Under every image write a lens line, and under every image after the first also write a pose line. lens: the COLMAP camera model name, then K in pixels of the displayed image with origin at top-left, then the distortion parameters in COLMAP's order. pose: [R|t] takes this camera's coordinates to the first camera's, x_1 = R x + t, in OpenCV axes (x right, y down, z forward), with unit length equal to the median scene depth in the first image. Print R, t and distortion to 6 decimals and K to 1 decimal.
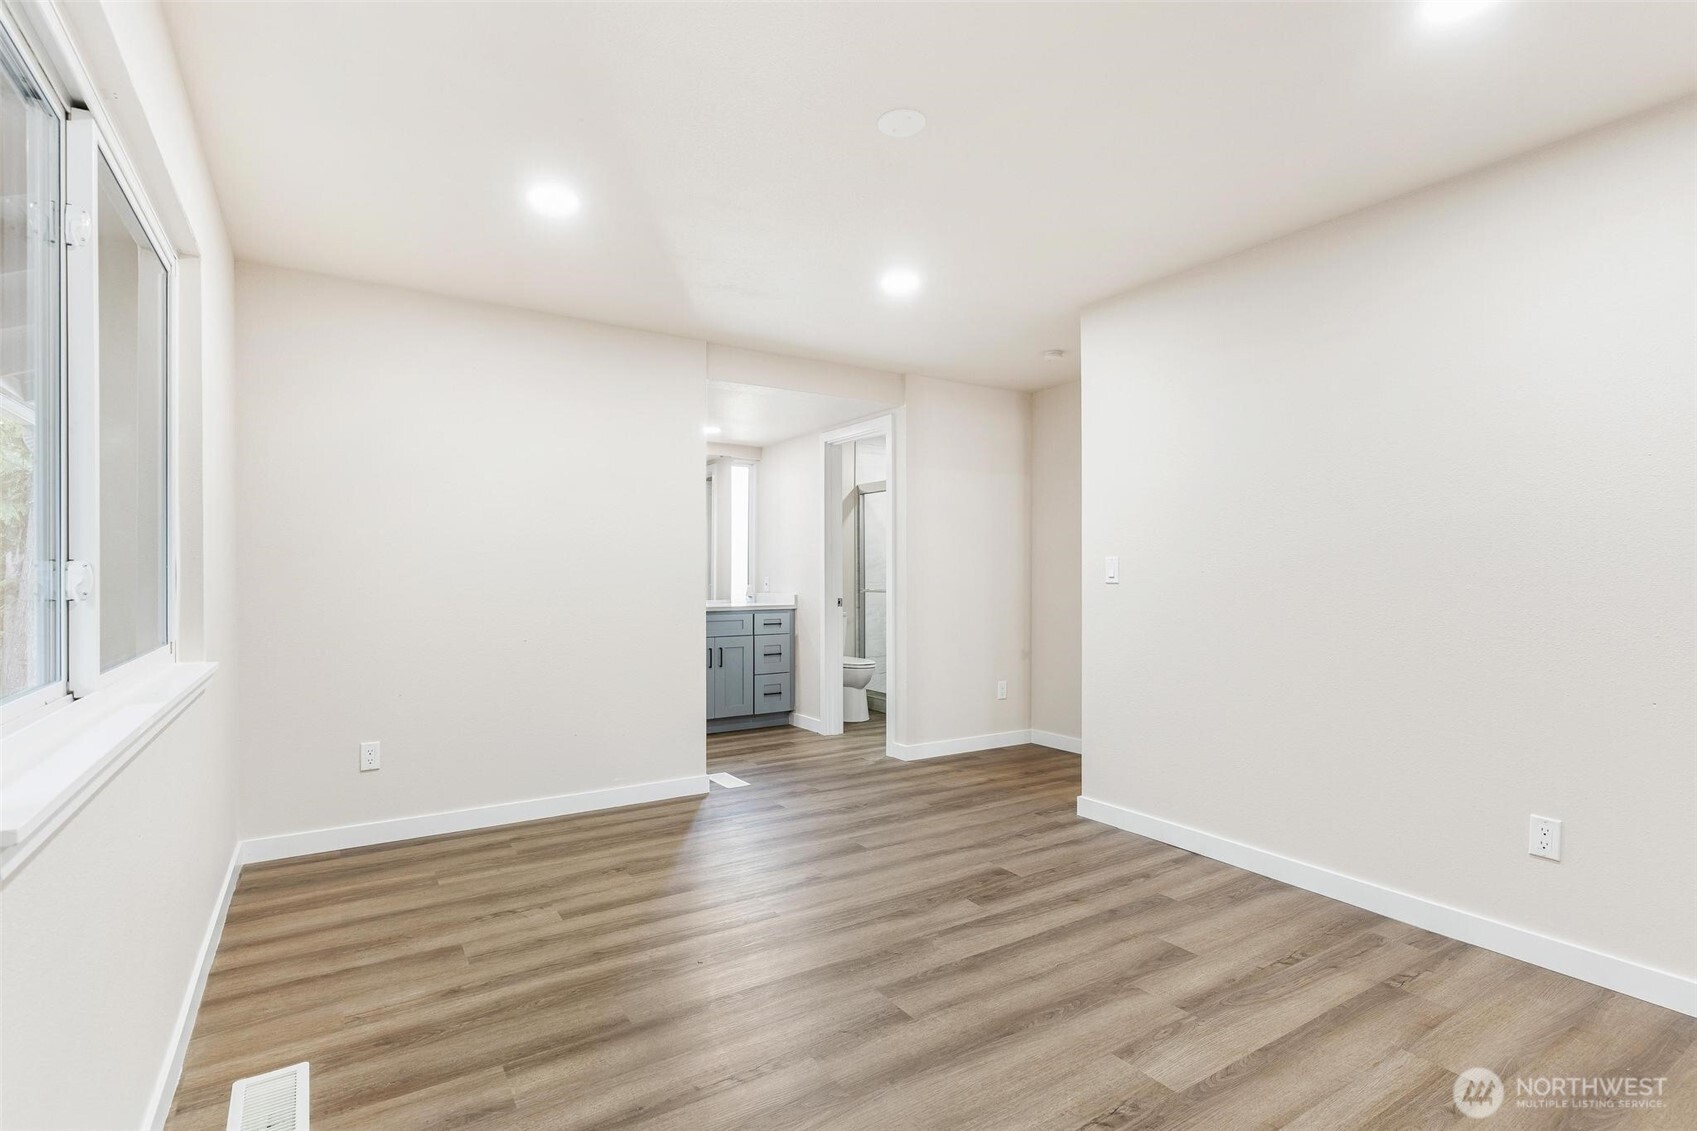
lens RADIAL K [[822.6, 0, 850.1], [0, 822.6, 568.7], [0, 0, 1]] dist [-0.000794, -0.000538]
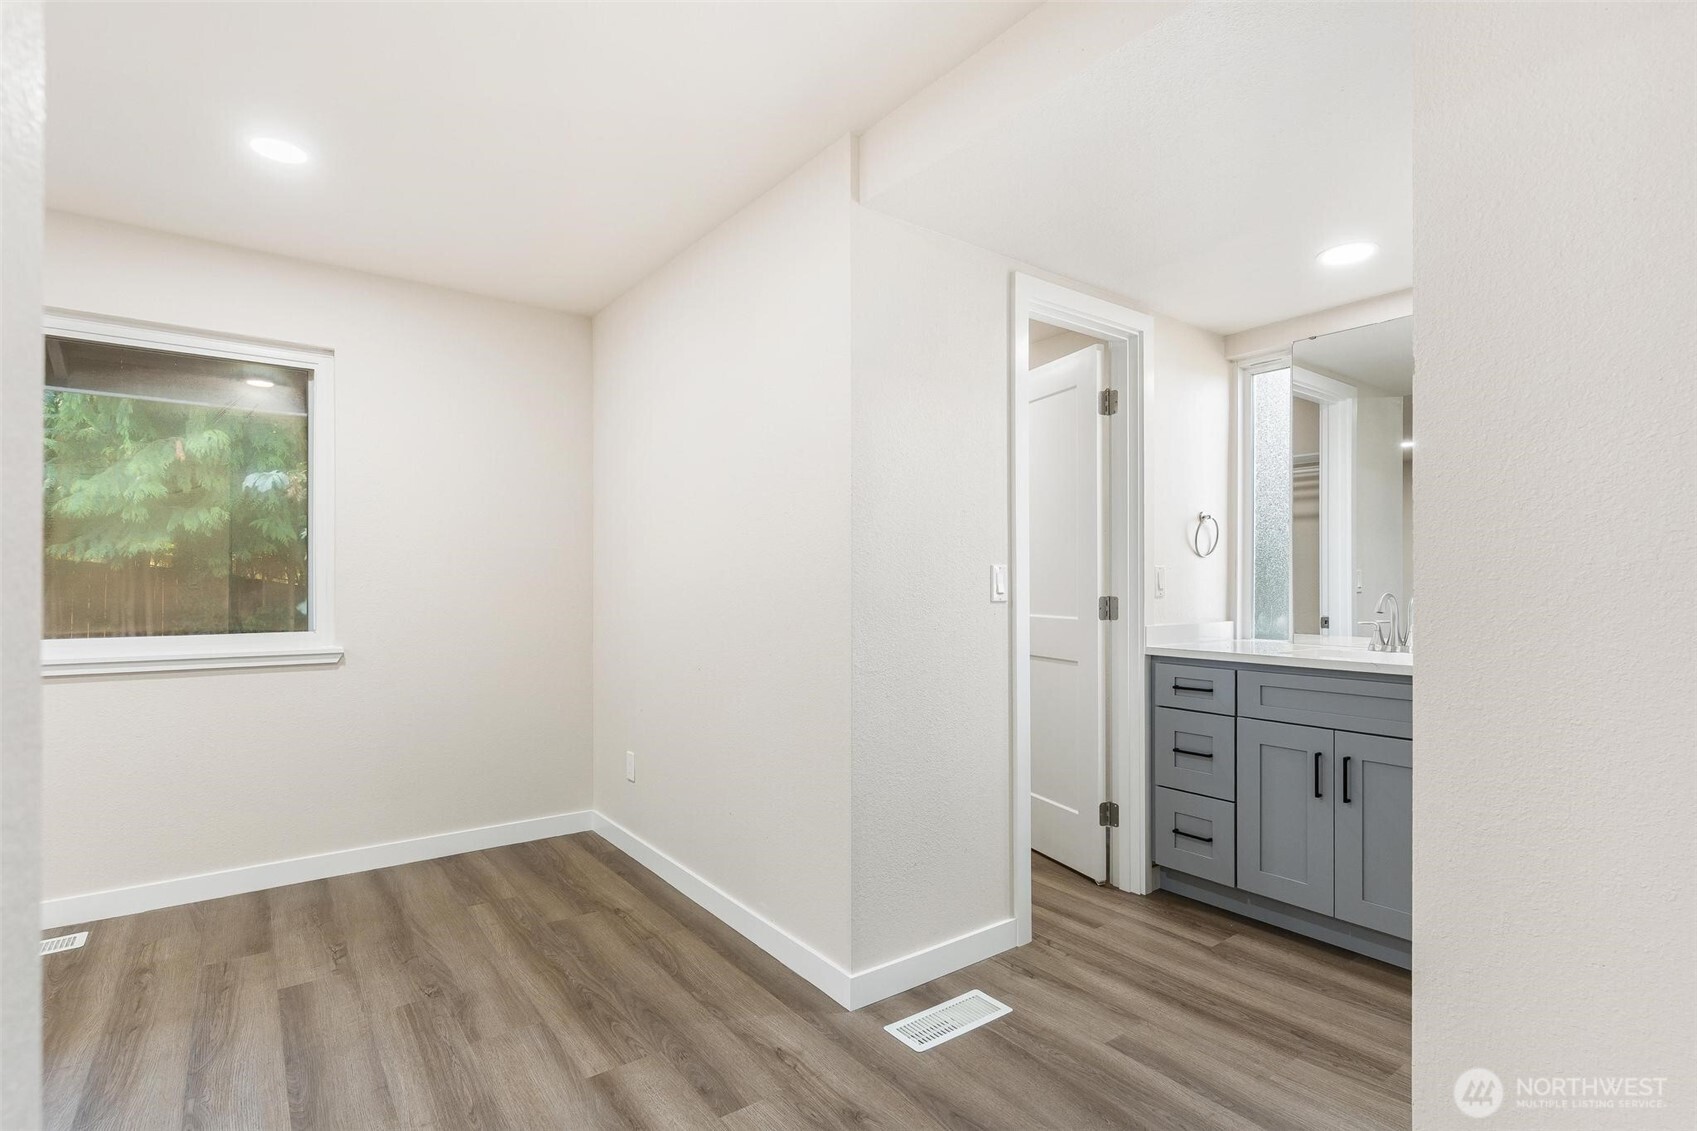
lens RADIAL K [[822.6, 0, 850.6], [0, 822.6, 574.3], [0, 0, 1]] dist [-0.000794, -0.000538]
pose [[0.072704, -0.007379, -0.997326, 0.463746], [0.000866, 0.999973, -0.007335, 0.007649], [0.997353, -0.000331, 0.072709, 1.319800]]
